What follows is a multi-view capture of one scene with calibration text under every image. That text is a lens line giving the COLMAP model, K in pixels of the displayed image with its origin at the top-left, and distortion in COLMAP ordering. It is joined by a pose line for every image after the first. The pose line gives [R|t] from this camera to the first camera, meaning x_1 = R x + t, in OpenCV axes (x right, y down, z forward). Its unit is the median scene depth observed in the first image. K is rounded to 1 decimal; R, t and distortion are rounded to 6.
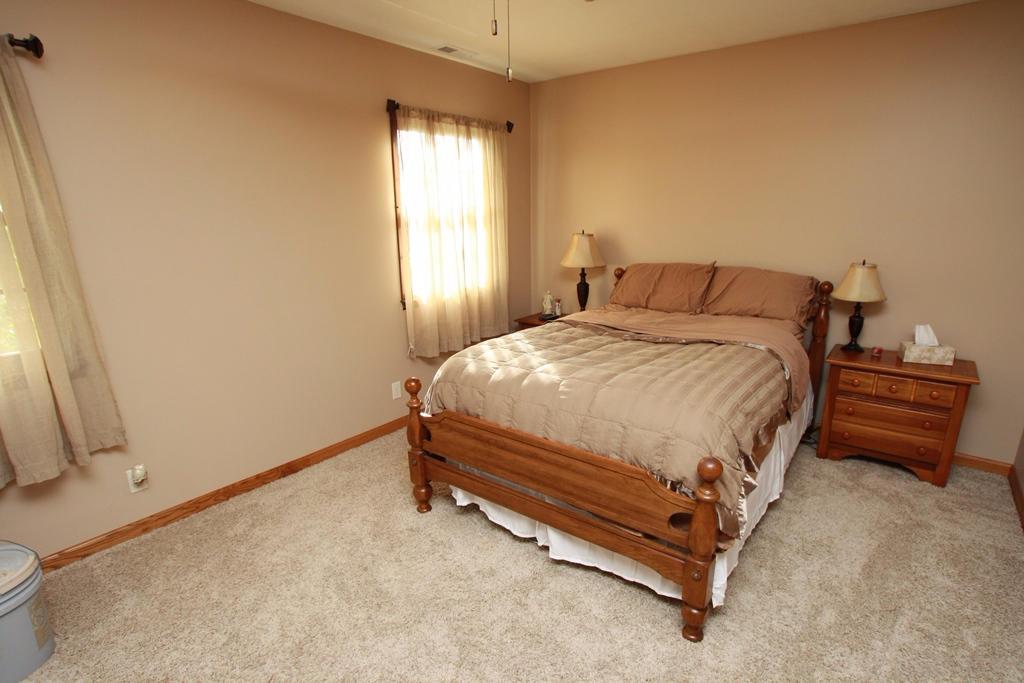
lens RADIAL K [[520.9, 0, 519.7], [0, 520.9, 360.8], [0, 0, 1]] dist [-0.069292, 0.033724]
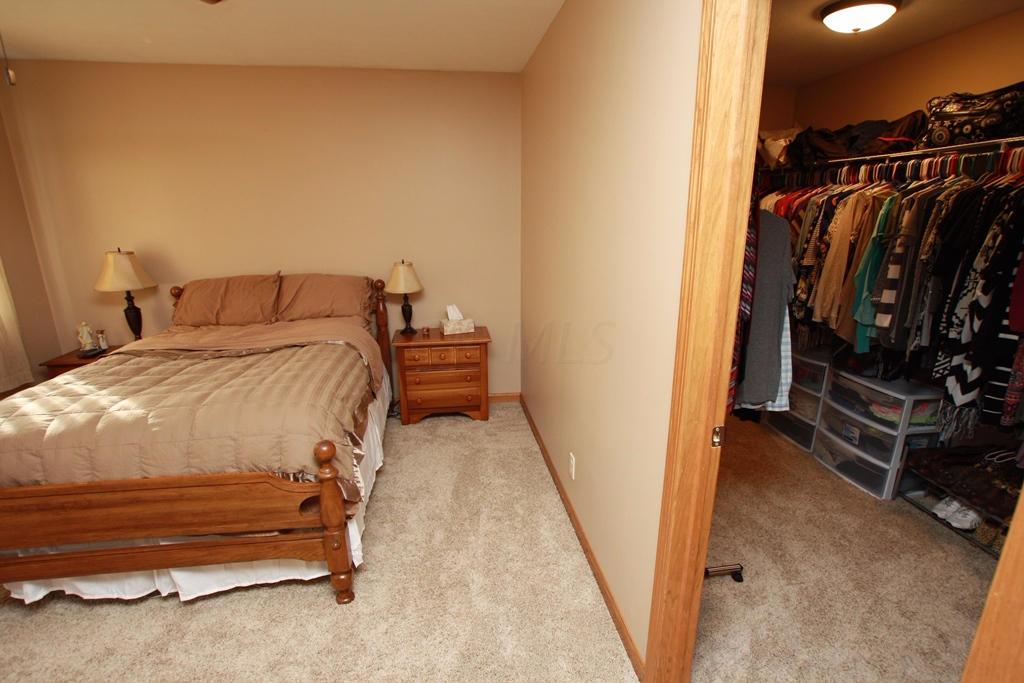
lens RADIAL K [[520.9, 0, 519.7], [0, 520.9, 360.8], [0, 0, 1]] dist [-0.069292, 0.033724]
pose [[0.690155, -0.189839, 0.698317, -0.066130], [0.196984, 0.977822, 0.071141, 0.011510], [-0.696336, 0.088459, 0.712244, -0.098525]]
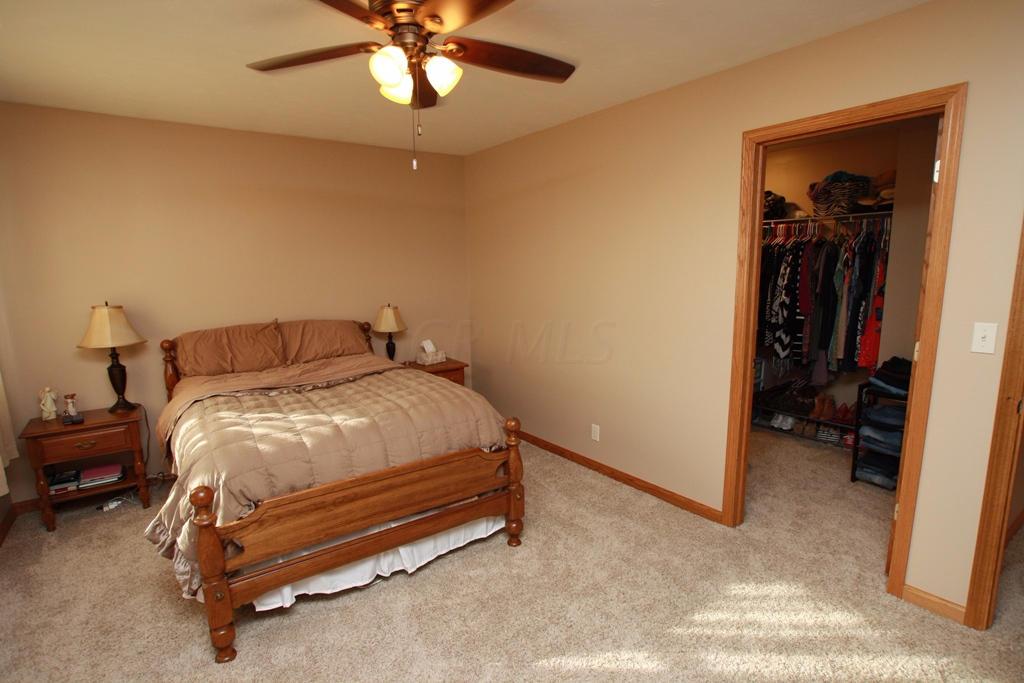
lens RADIAL K [[520.9, 0, 519.7], [0, 520.9, 360.8], [0, 0, 1]] dist [-0.069292, 0.033724]
pose [[0.266945, -0.163736, 0.949701, -0.763531], [0.283403, 0.955224, 0.085028, -0.074885], [-0.921099, 0.246450, 0.301395, 0.298173]]
